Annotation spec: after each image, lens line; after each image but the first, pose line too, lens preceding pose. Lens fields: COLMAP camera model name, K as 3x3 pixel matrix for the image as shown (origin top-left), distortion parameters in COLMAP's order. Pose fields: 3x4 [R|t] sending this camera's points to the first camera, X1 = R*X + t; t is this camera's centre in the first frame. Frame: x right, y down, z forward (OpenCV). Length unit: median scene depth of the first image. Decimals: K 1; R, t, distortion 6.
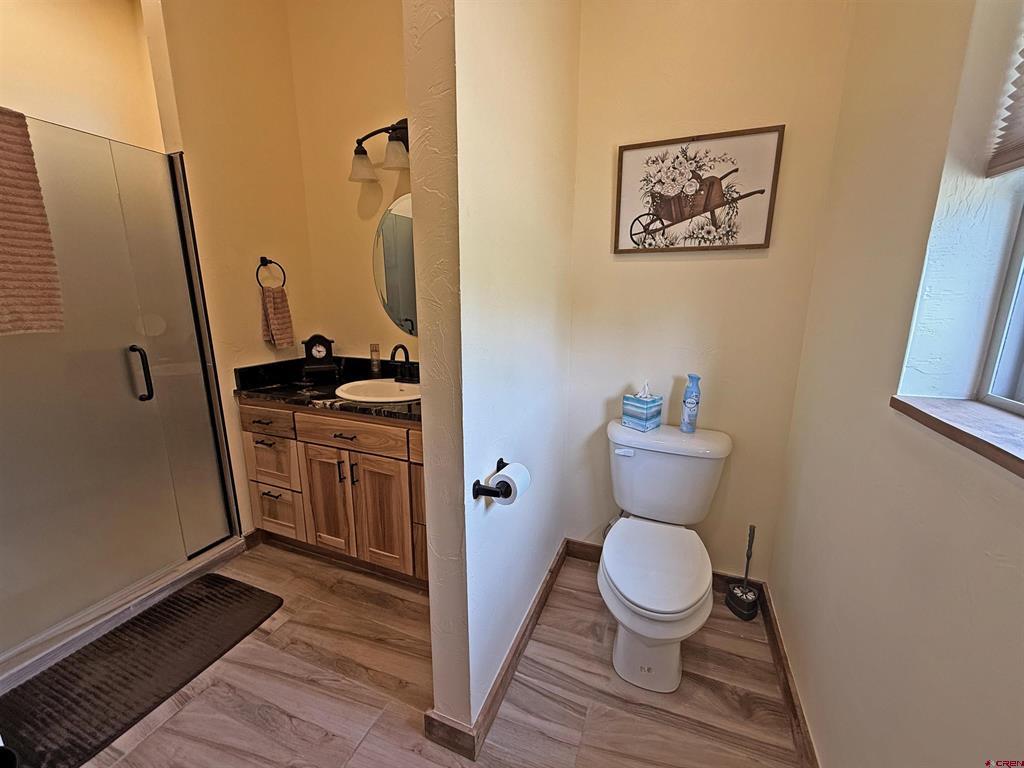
lens RADIAL K [[408.7, 0, 510.1], [0, 408.7, 386.0], [0, 0, 1]] dist [-0.001511, 0.000646]
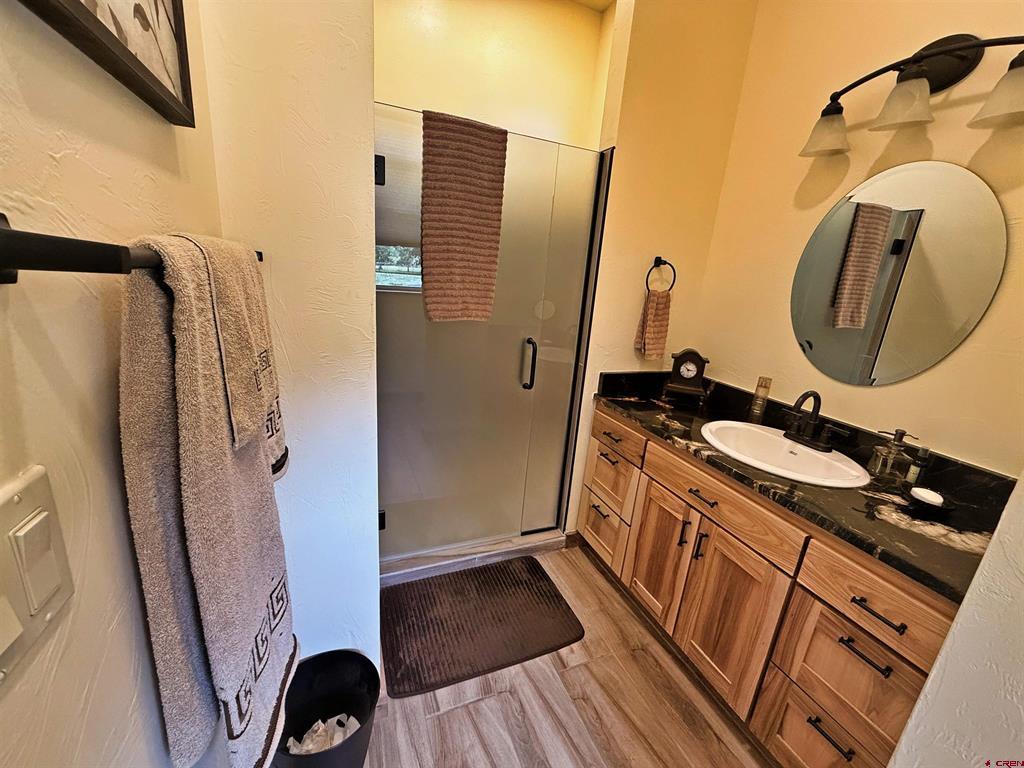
lens RADIAL K [[408.7, 0, 512.5], [0, 408.7, 384.1], [0, 0, 1]] dist [-0.001511, 0.000646]
pose [[0.700503, 0.241494, -0.671548, -0.171075], [-0.226459, 0.967591, 0.111731, -0.078825], [0.676766, 0.073810, 0.732489, 0.158592]]
